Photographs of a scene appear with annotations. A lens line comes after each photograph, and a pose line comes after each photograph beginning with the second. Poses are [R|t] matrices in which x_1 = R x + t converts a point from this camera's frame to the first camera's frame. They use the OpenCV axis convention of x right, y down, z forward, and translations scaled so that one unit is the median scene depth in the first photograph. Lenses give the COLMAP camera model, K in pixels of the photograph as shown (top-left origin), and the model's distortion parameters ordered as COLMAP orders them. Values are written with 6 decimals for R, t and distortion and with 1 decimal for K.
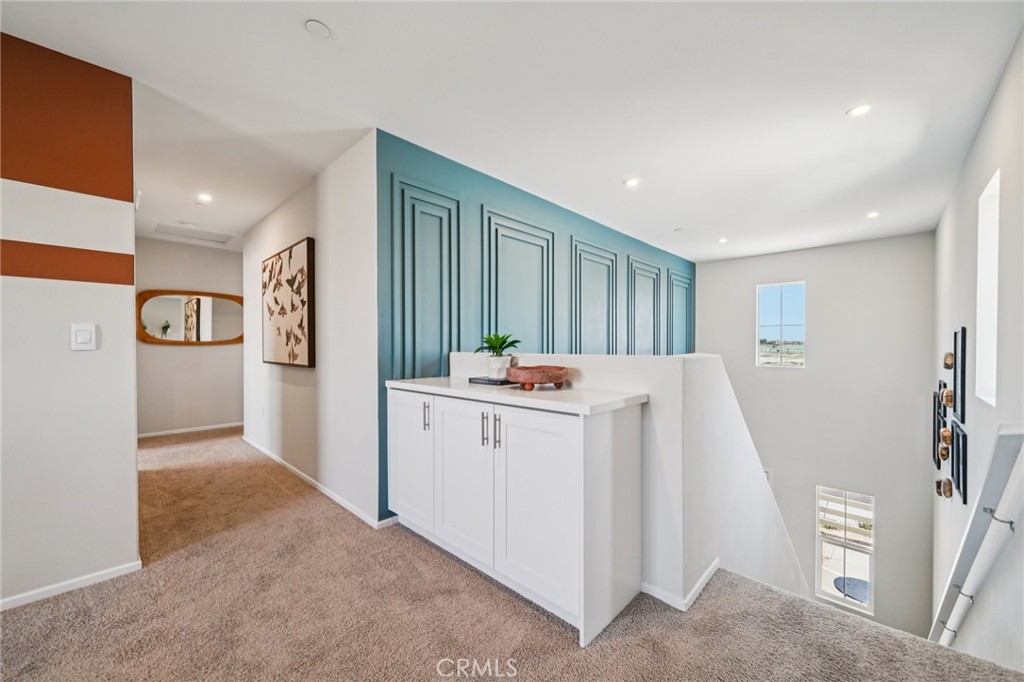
lens RADIAL K [[399.2, 0, 506.8], [0, 399.2, 353.5], [0, 0, 1]] dist [-0.001143, -0.000149]
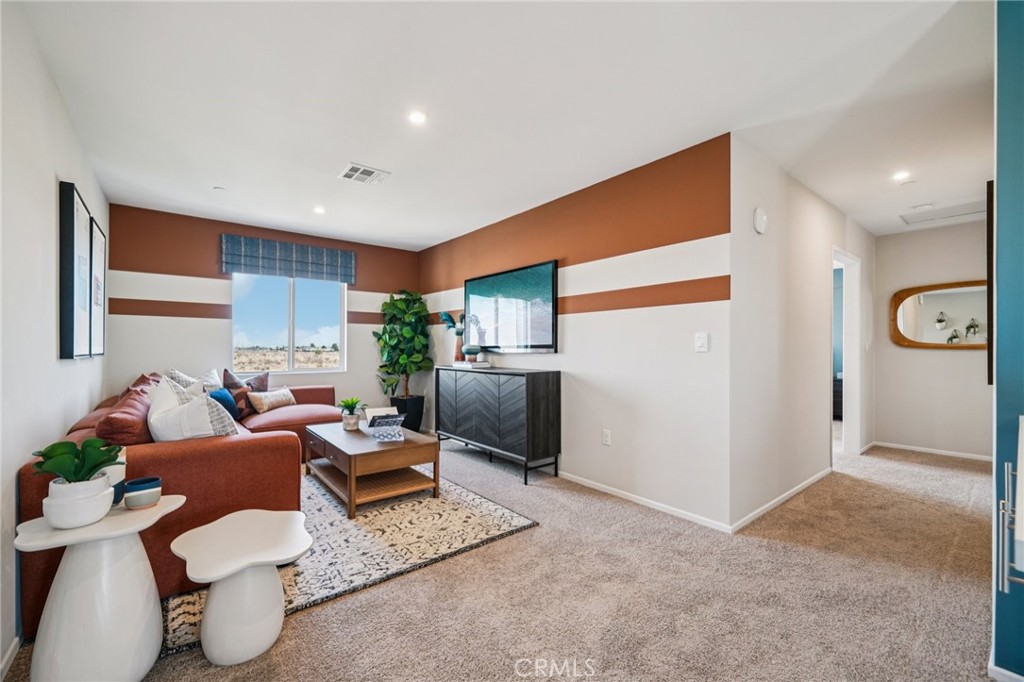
lens RADIAL K [[428.2, 0, 498.7], [0, 428.2, 337.2], [0, 0, 1]] dist [-0.001826, -0.000203]
pose [[-0.137771, -0.017741, -0.990305, 0.364133], [-0.028887, 0.999486, -0.013887, -0.012911], [0.990043, 0.026694, -0.138213, 0.358804]]
